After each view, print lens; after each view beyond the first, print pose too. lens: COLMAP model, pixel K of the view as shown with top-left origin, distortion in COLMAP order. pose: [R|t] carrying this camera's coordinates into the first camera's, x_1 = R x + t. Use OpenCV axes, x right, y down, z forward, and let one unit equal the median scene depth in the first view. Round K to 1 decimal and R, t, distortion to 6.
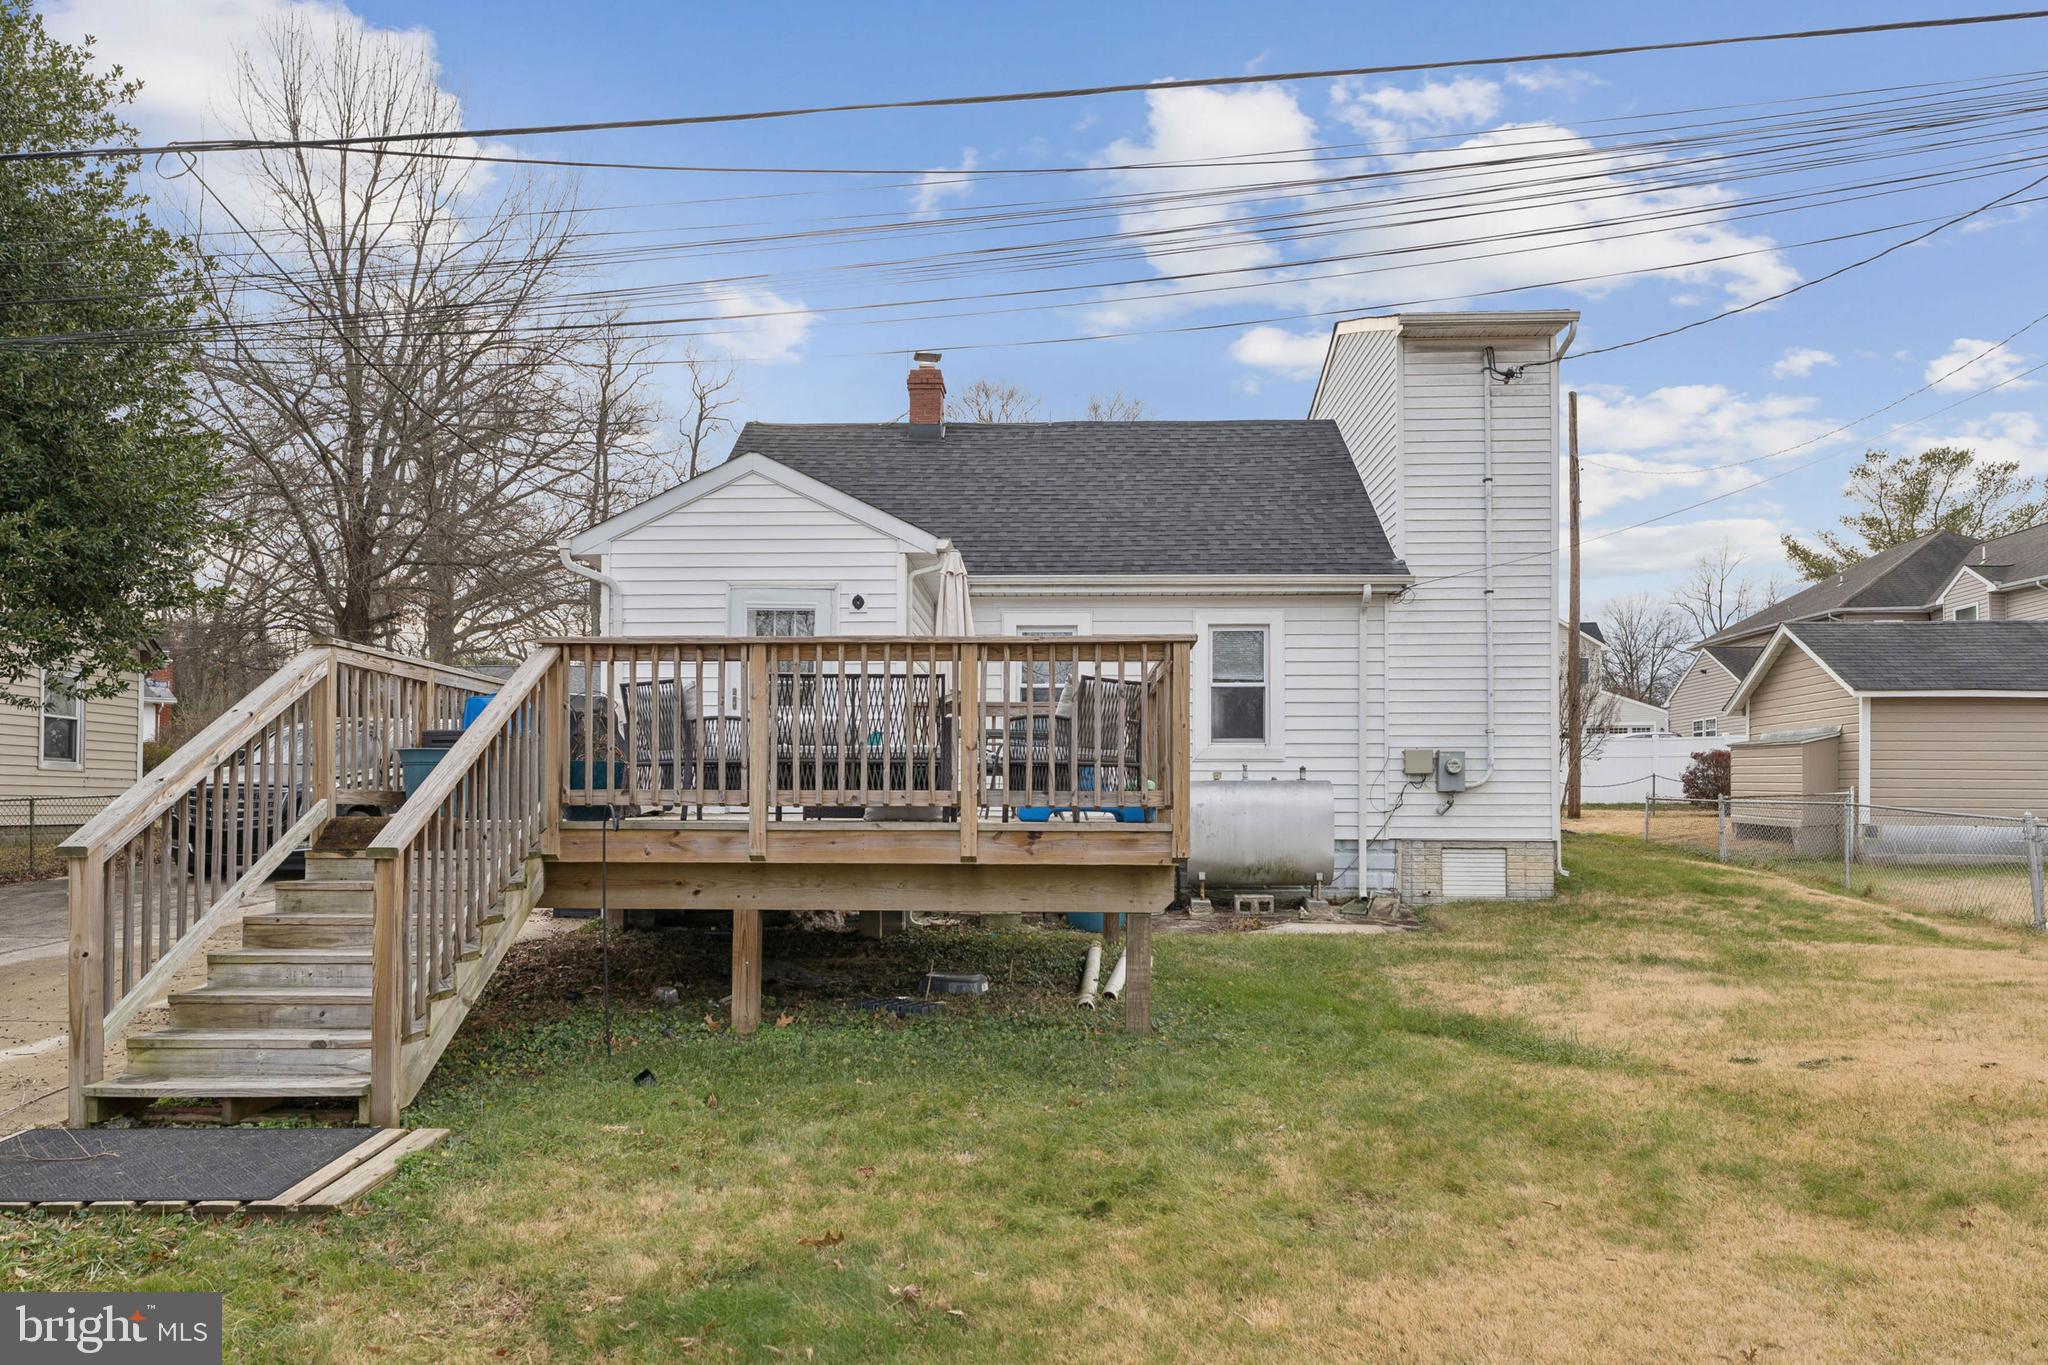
lens RADIAL K [[1358.9, 0, 1001.1], [0, 1358.9, 770.1], [0, 0, 1]] dist [0.001579, 0.000051]
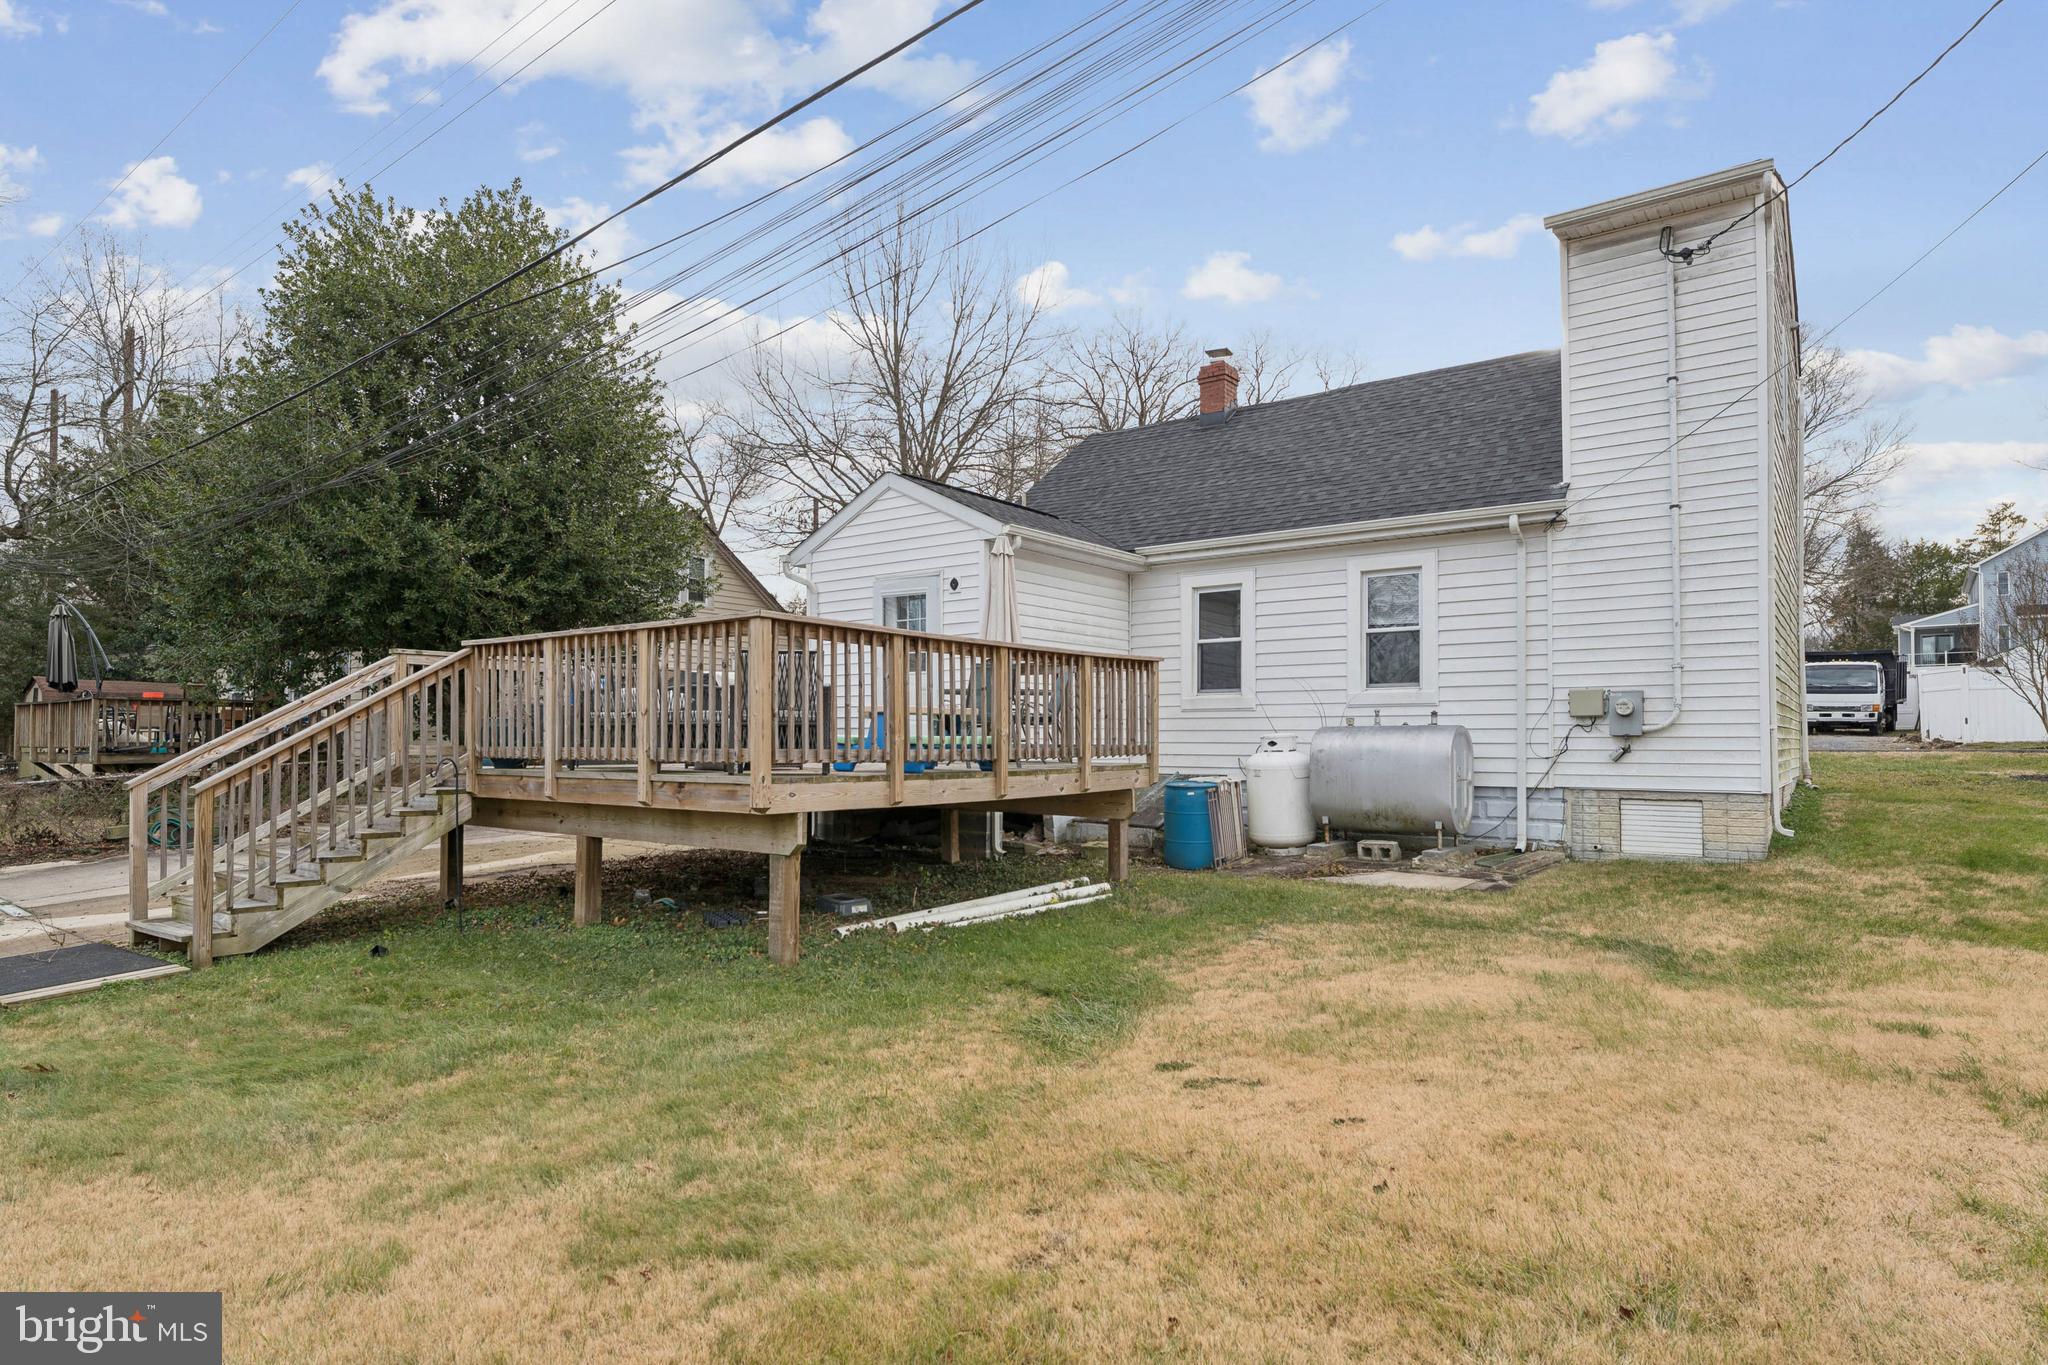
lens RADIAL K [[1109.1, 0, 1025.3], [0, 1109.1, 712.2], [0, 0, 1]] dist [0.001395, 0.000105]
pose [[0.830847, -0.016436, -0.556258, 0.405813], [0.017856, 0.999836, -0.002872, -0.004470], [0.556214, -0.007546, 0.831005, 0.173233]]
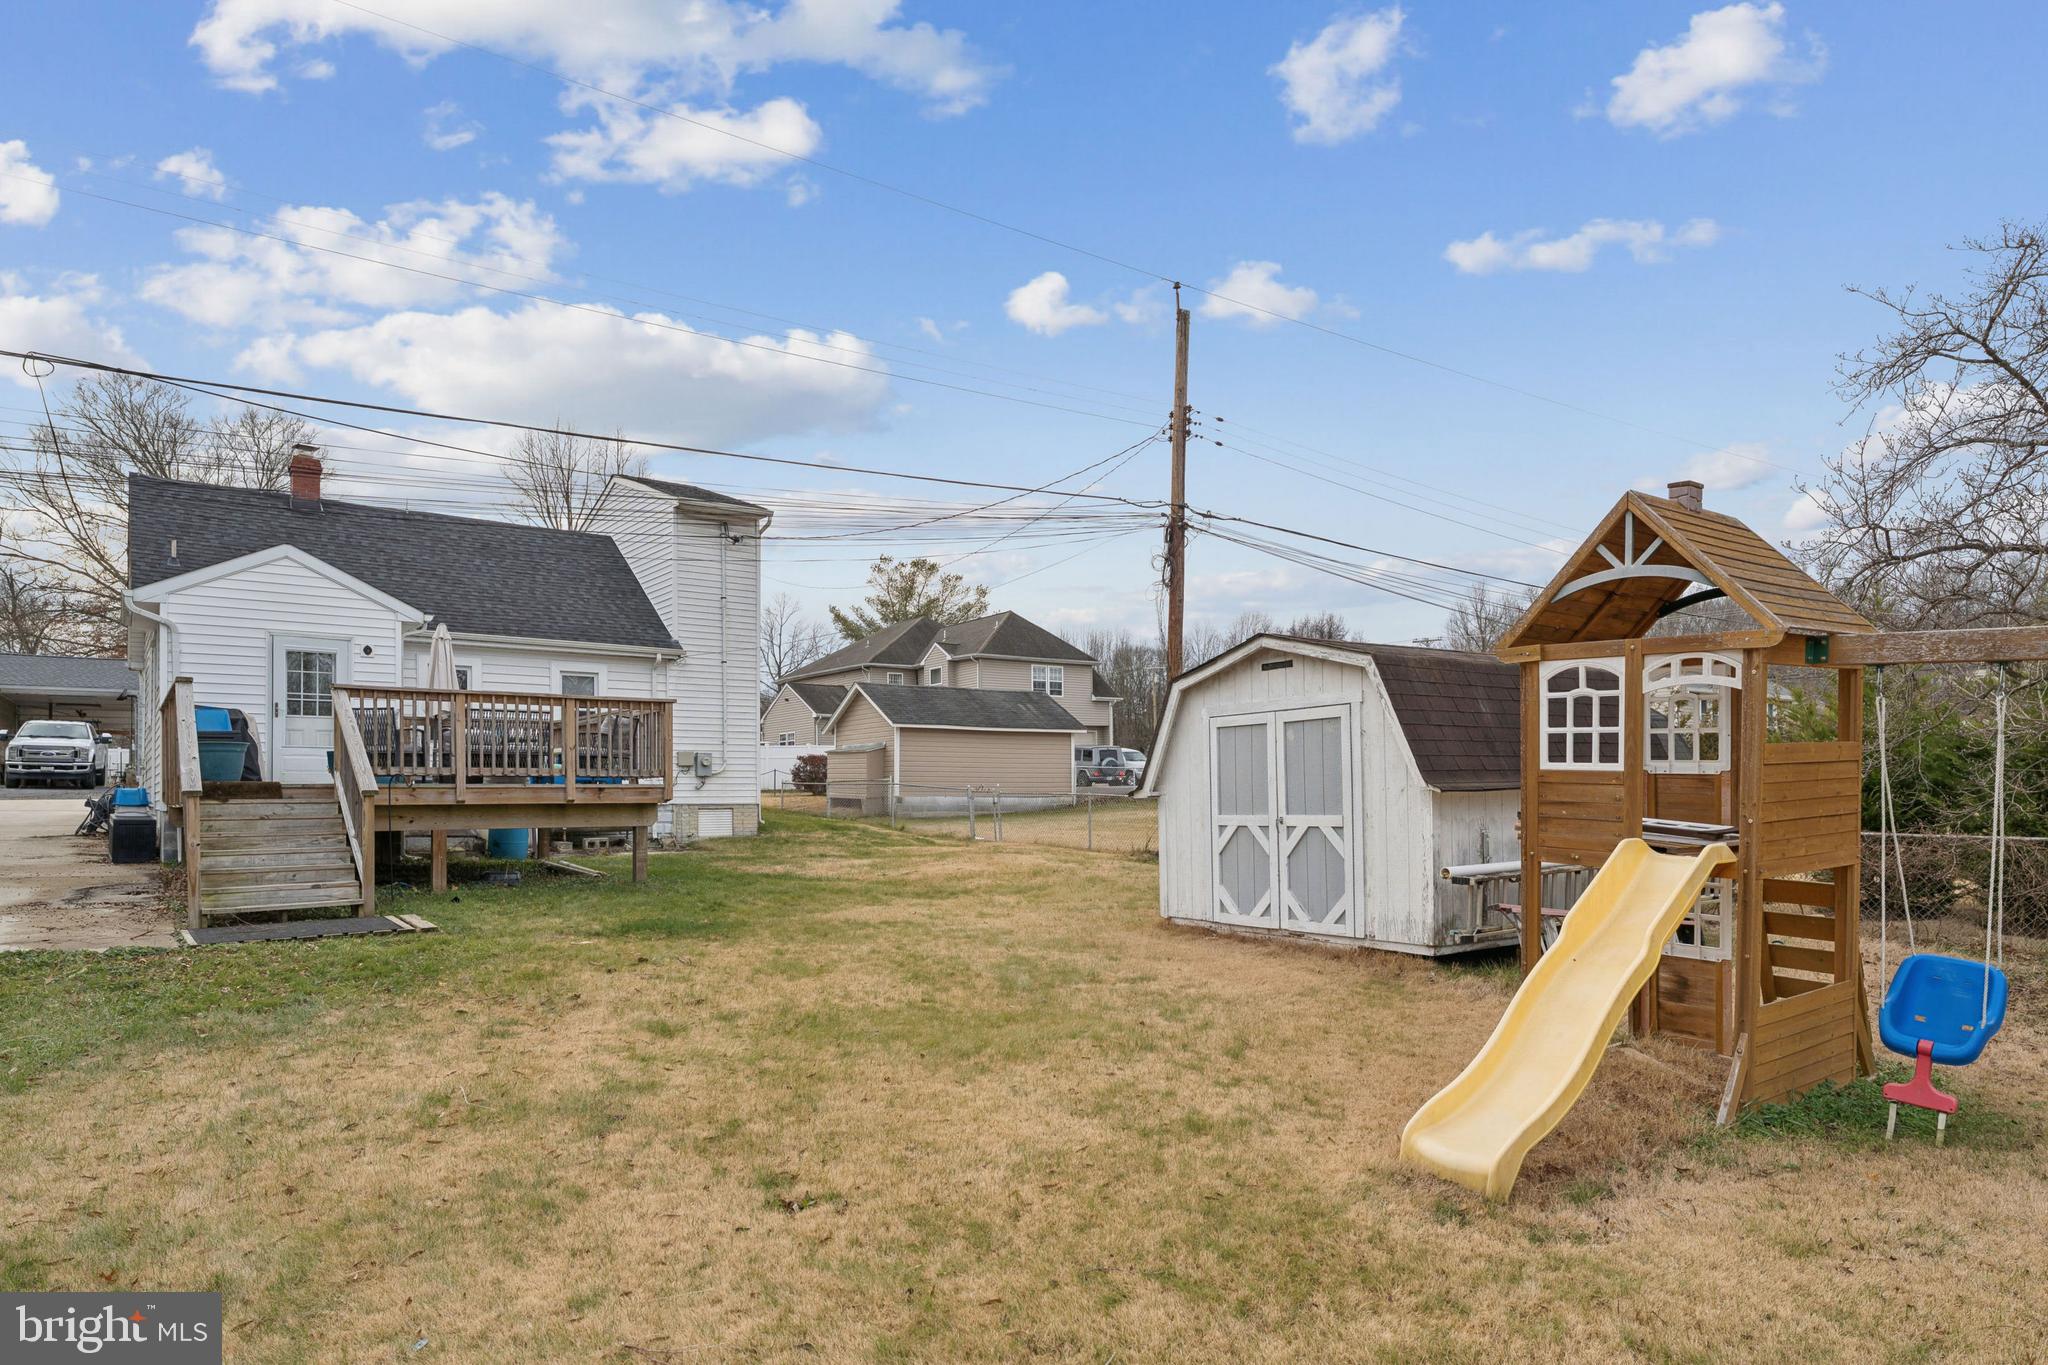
lens RADIAL K [[1191.1, 0, 1023.1], [0, 1191.1, 788.2], [0, 0, 1]] dist [-0.002010, -0.000495]
pose [[0.767449, -0.002557, 0.641104, -0.328815], [-0.007843, 0.999880, 0.013377, 0.007542], [-0.641062, -0.015294, 0.767337, -0.425706]]
